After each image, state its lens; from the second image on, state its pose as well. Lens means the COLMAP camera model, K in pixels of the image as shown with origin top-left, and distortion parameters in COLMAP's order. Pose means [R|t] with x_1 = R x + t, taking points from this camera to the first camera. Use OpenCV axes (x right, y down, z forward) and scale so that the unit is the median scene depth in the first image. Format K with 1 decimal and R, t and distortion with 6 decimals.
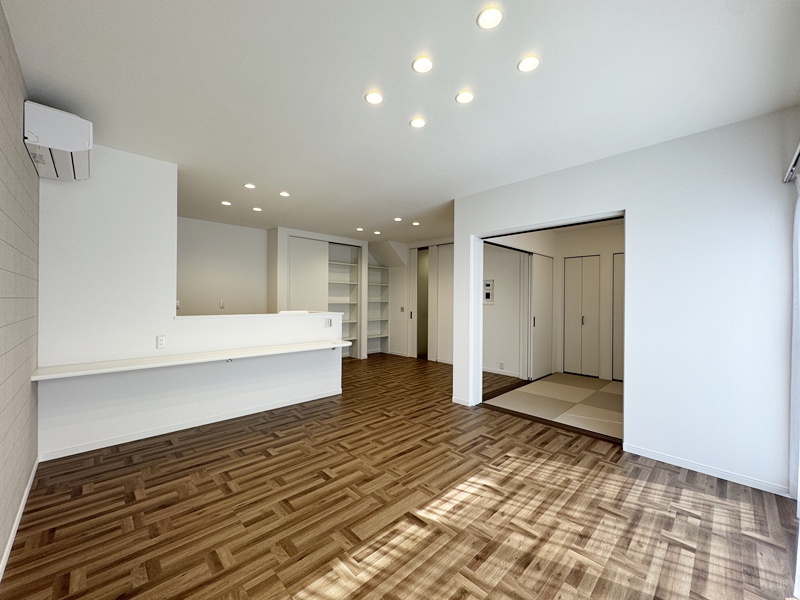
lens RADIAL K [[320.8, 0, 400.0], [0, 320.8, 300.0], [0, 0, 1]] dist [-0.003266, -0.000296]
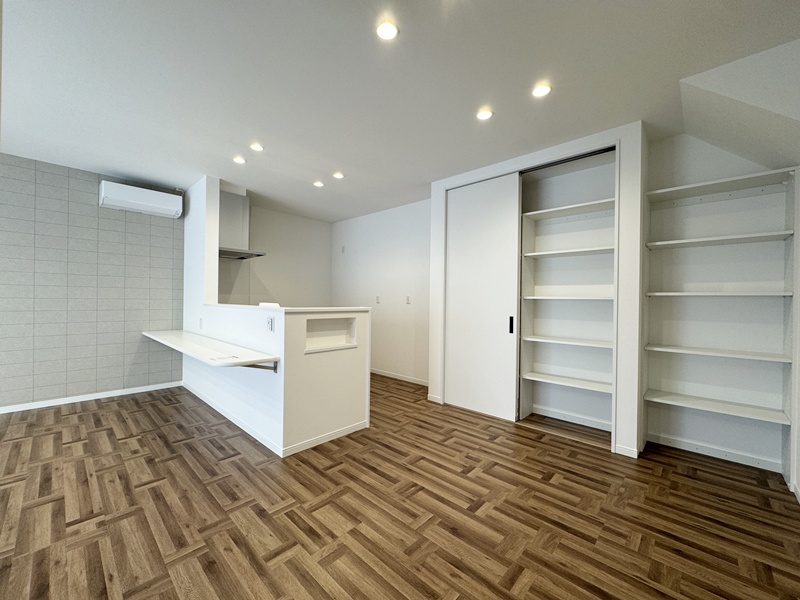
lens RADIAL K [[322.7, 0, 400.0], [0, 322.7, 300.0], [0, 0, 1]] dist [-0.002337, -0.000303]
pose [[0.051316, -0.003835, -0.998675, 0.565572], [-0.009617, 0.999944, -0.004334, 0.039492], [0.998636, 0.009827, 0.051276, 1.783387]]
